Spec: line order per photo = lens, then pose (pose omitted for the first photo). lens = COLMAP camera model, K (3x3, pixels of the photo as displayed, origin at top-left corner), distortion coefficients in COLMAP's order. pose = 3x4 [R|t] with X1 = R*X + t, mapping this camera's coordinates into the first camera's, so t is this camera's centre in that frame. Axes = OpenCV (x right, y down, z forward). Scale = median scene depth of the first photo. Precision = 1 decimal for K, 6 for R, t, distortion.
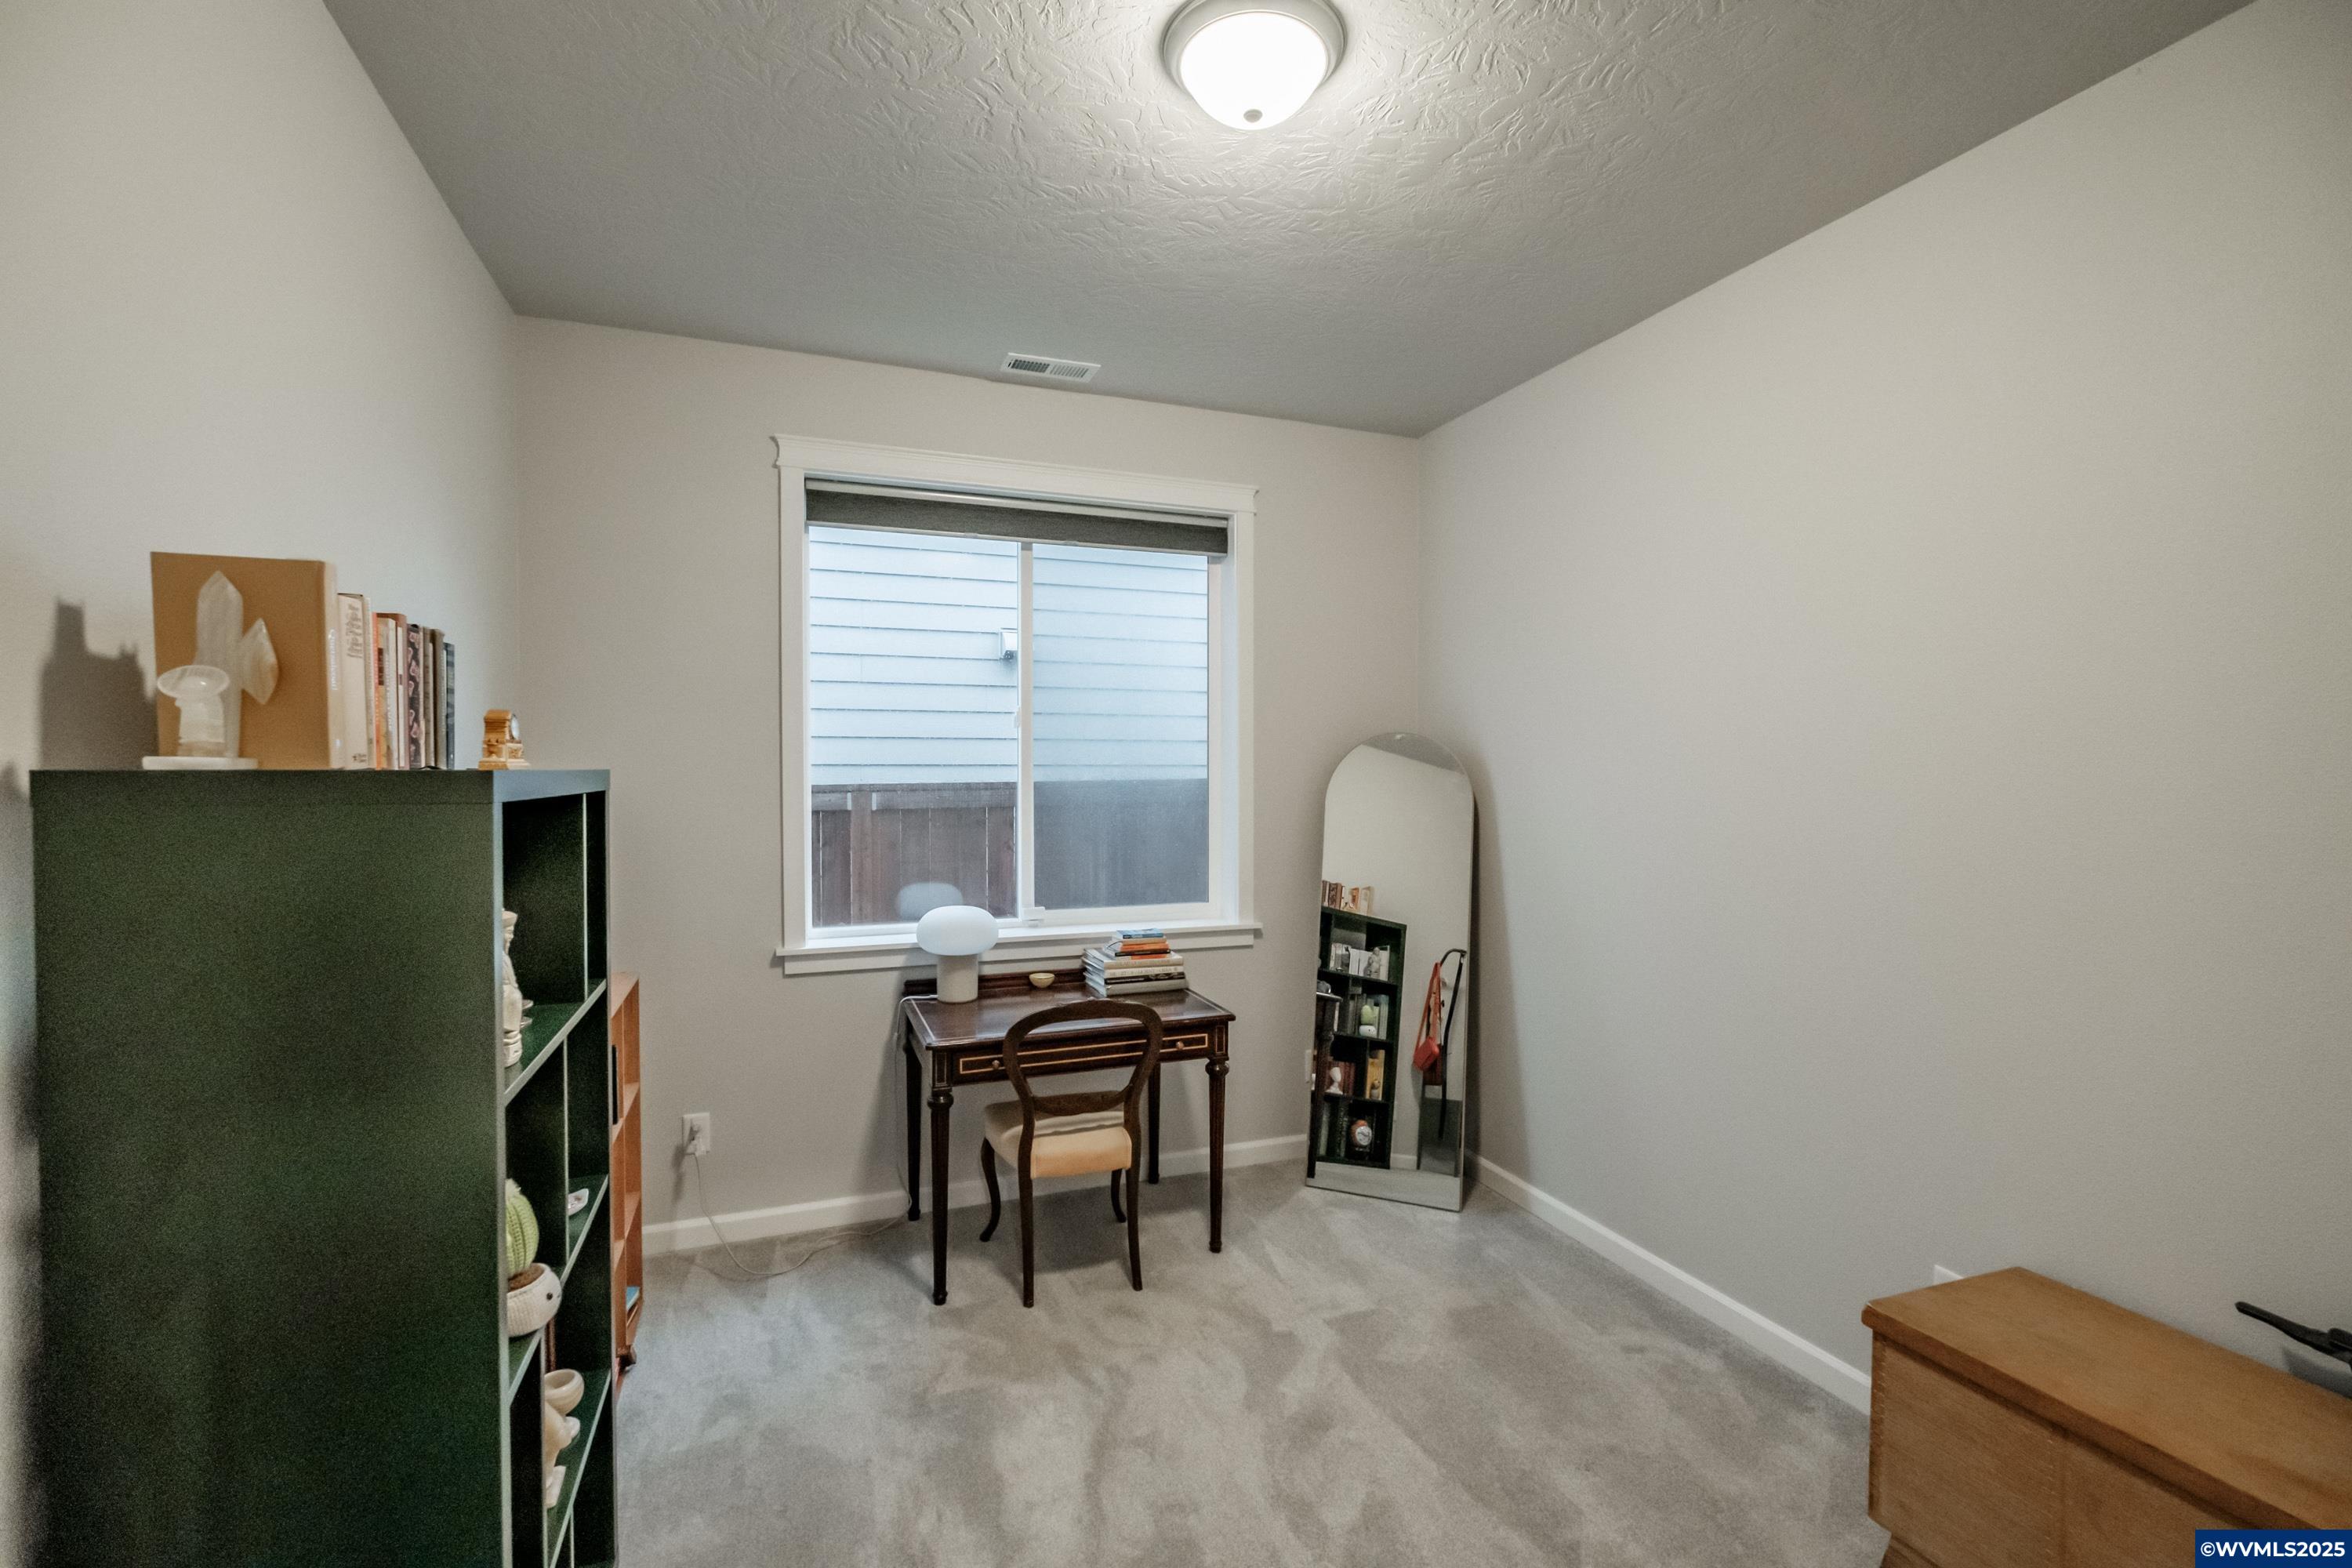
lens RADIAL K [[1014.2, 0, 1170.2], [0, 1014.2, 783.6], [0, 0, 1]] dist [0.000524, -0.000093]
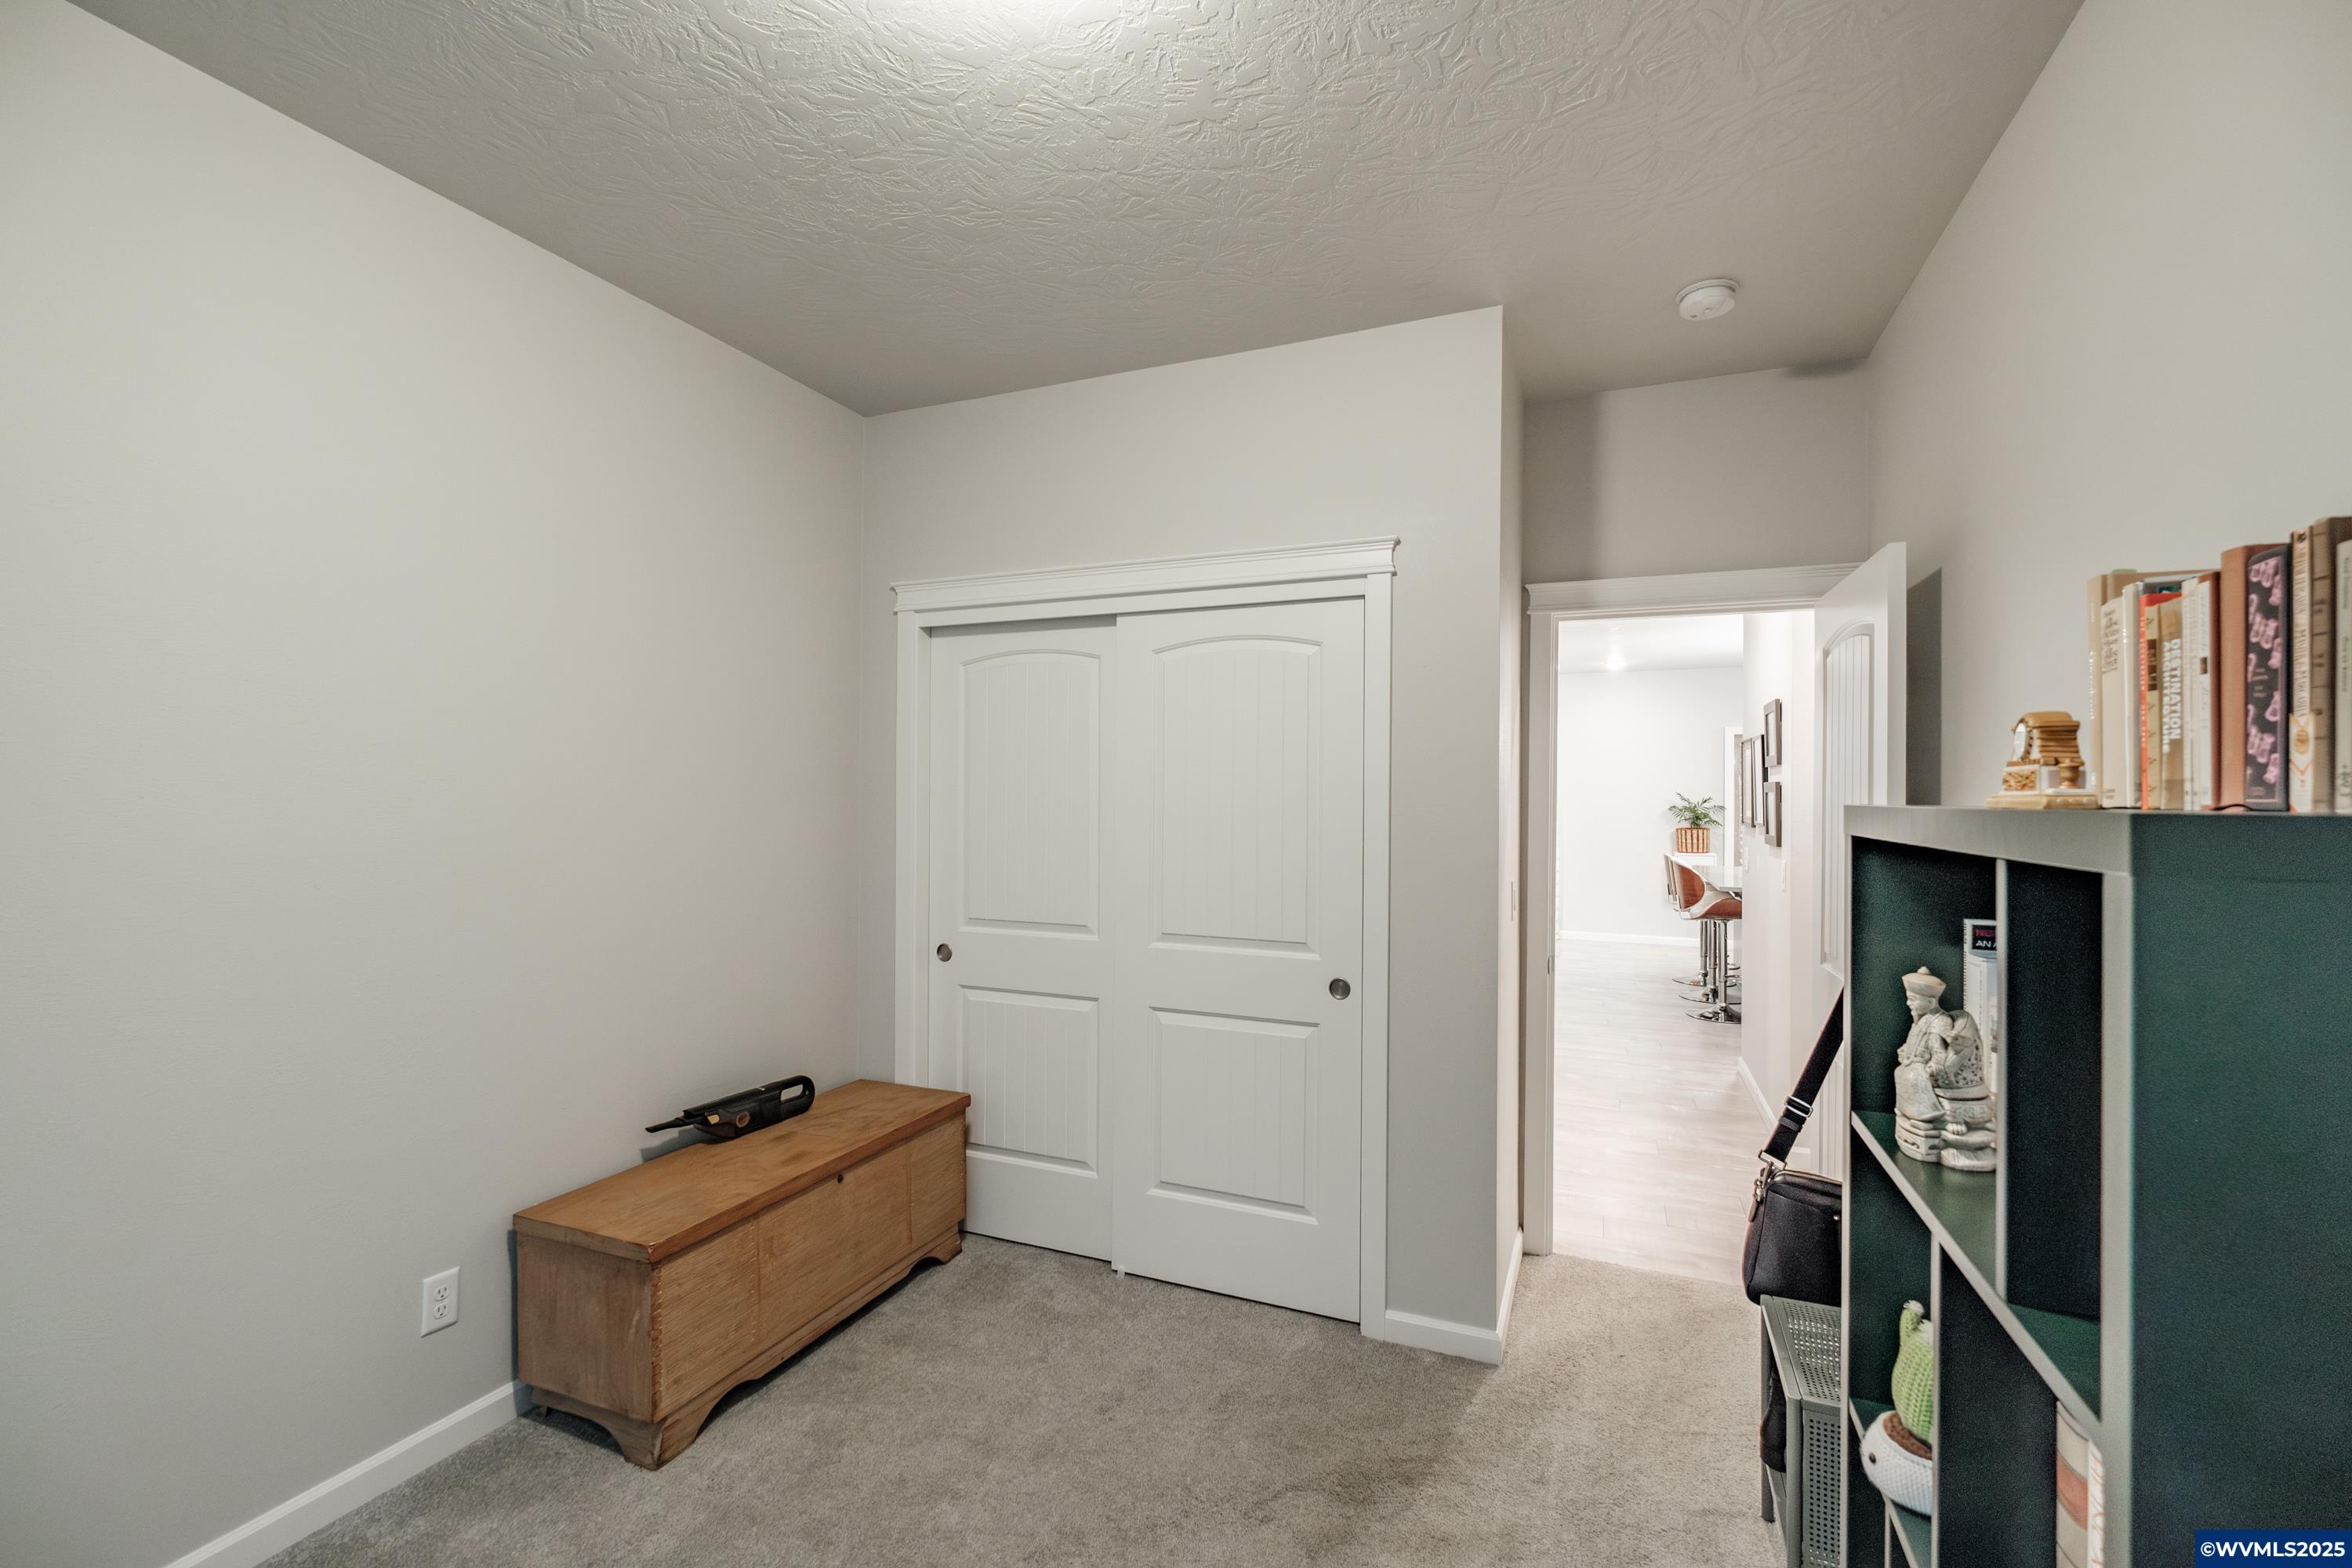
lens RADIAL K [[1014.2, 0, 1171.7], [0, 1014.2, 787.9], [0, 0, 1]] dist [0.000524, -0.000093]
pose [[-0.725499, -0.006639, 0.688191, -0.617655], [-0.001207, 0.999964, 0.008374, -0.028106], [-0.688222, 0.005245, -0.725481, 1.608033]]
